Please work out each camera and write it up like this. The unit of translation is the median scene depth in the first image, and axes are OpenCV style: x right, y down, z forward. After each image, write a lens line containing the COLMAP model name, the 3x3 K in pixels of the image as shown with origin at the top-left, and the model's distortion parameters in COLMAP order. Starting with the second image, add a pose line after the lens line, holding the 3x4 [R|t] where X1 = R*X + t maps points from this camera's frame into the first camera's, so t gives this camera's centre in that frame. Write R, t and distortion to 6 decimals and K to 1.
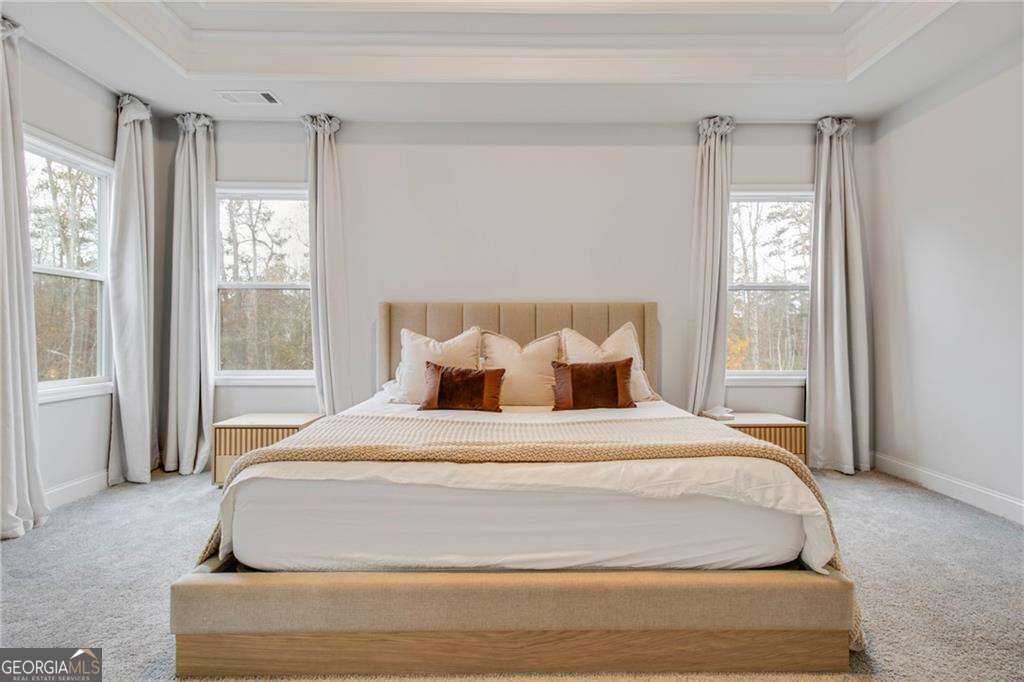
lens RADIAL K [[476.4, 0, 527.6], [0, 476.4, 329.4], [0, 0, 1]] dist [0.008886, -0.000080]
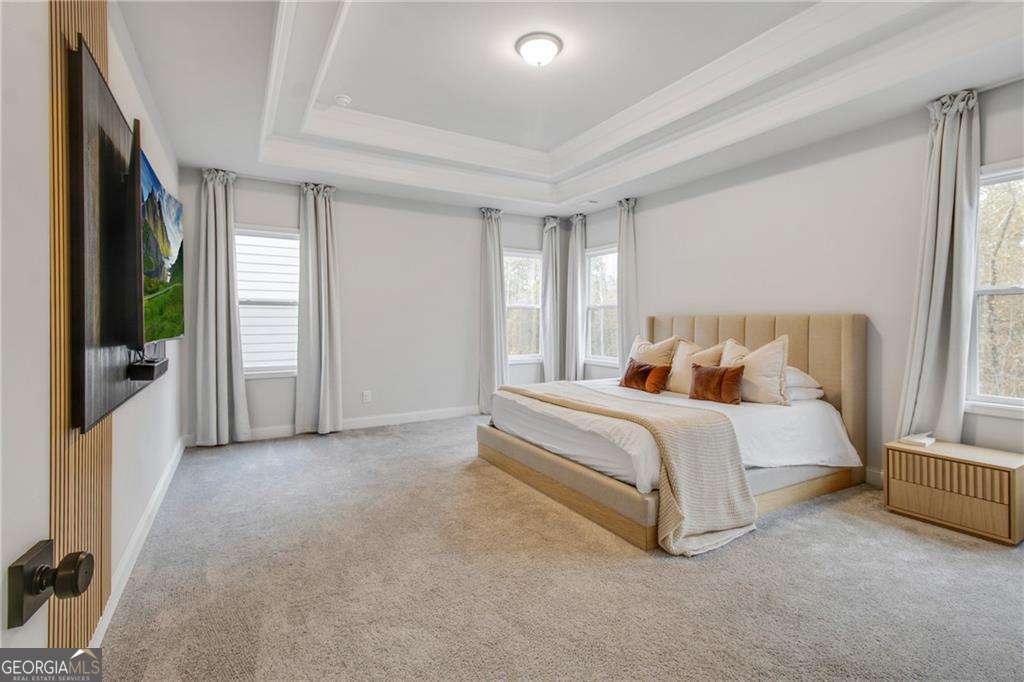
lens RADIAL K [[476.4, 0, 527.6], [0, 476.4, 329.4], [0, 0, 1]] dist [0.008886, -0.000080]
pose [[0.506314, 0.016187, -0.862197, 0.852036], [0.000195, 0.999822, 0.018885, -0.048927], [0.862349, -0.009730, 0.506221, -0.094063]]
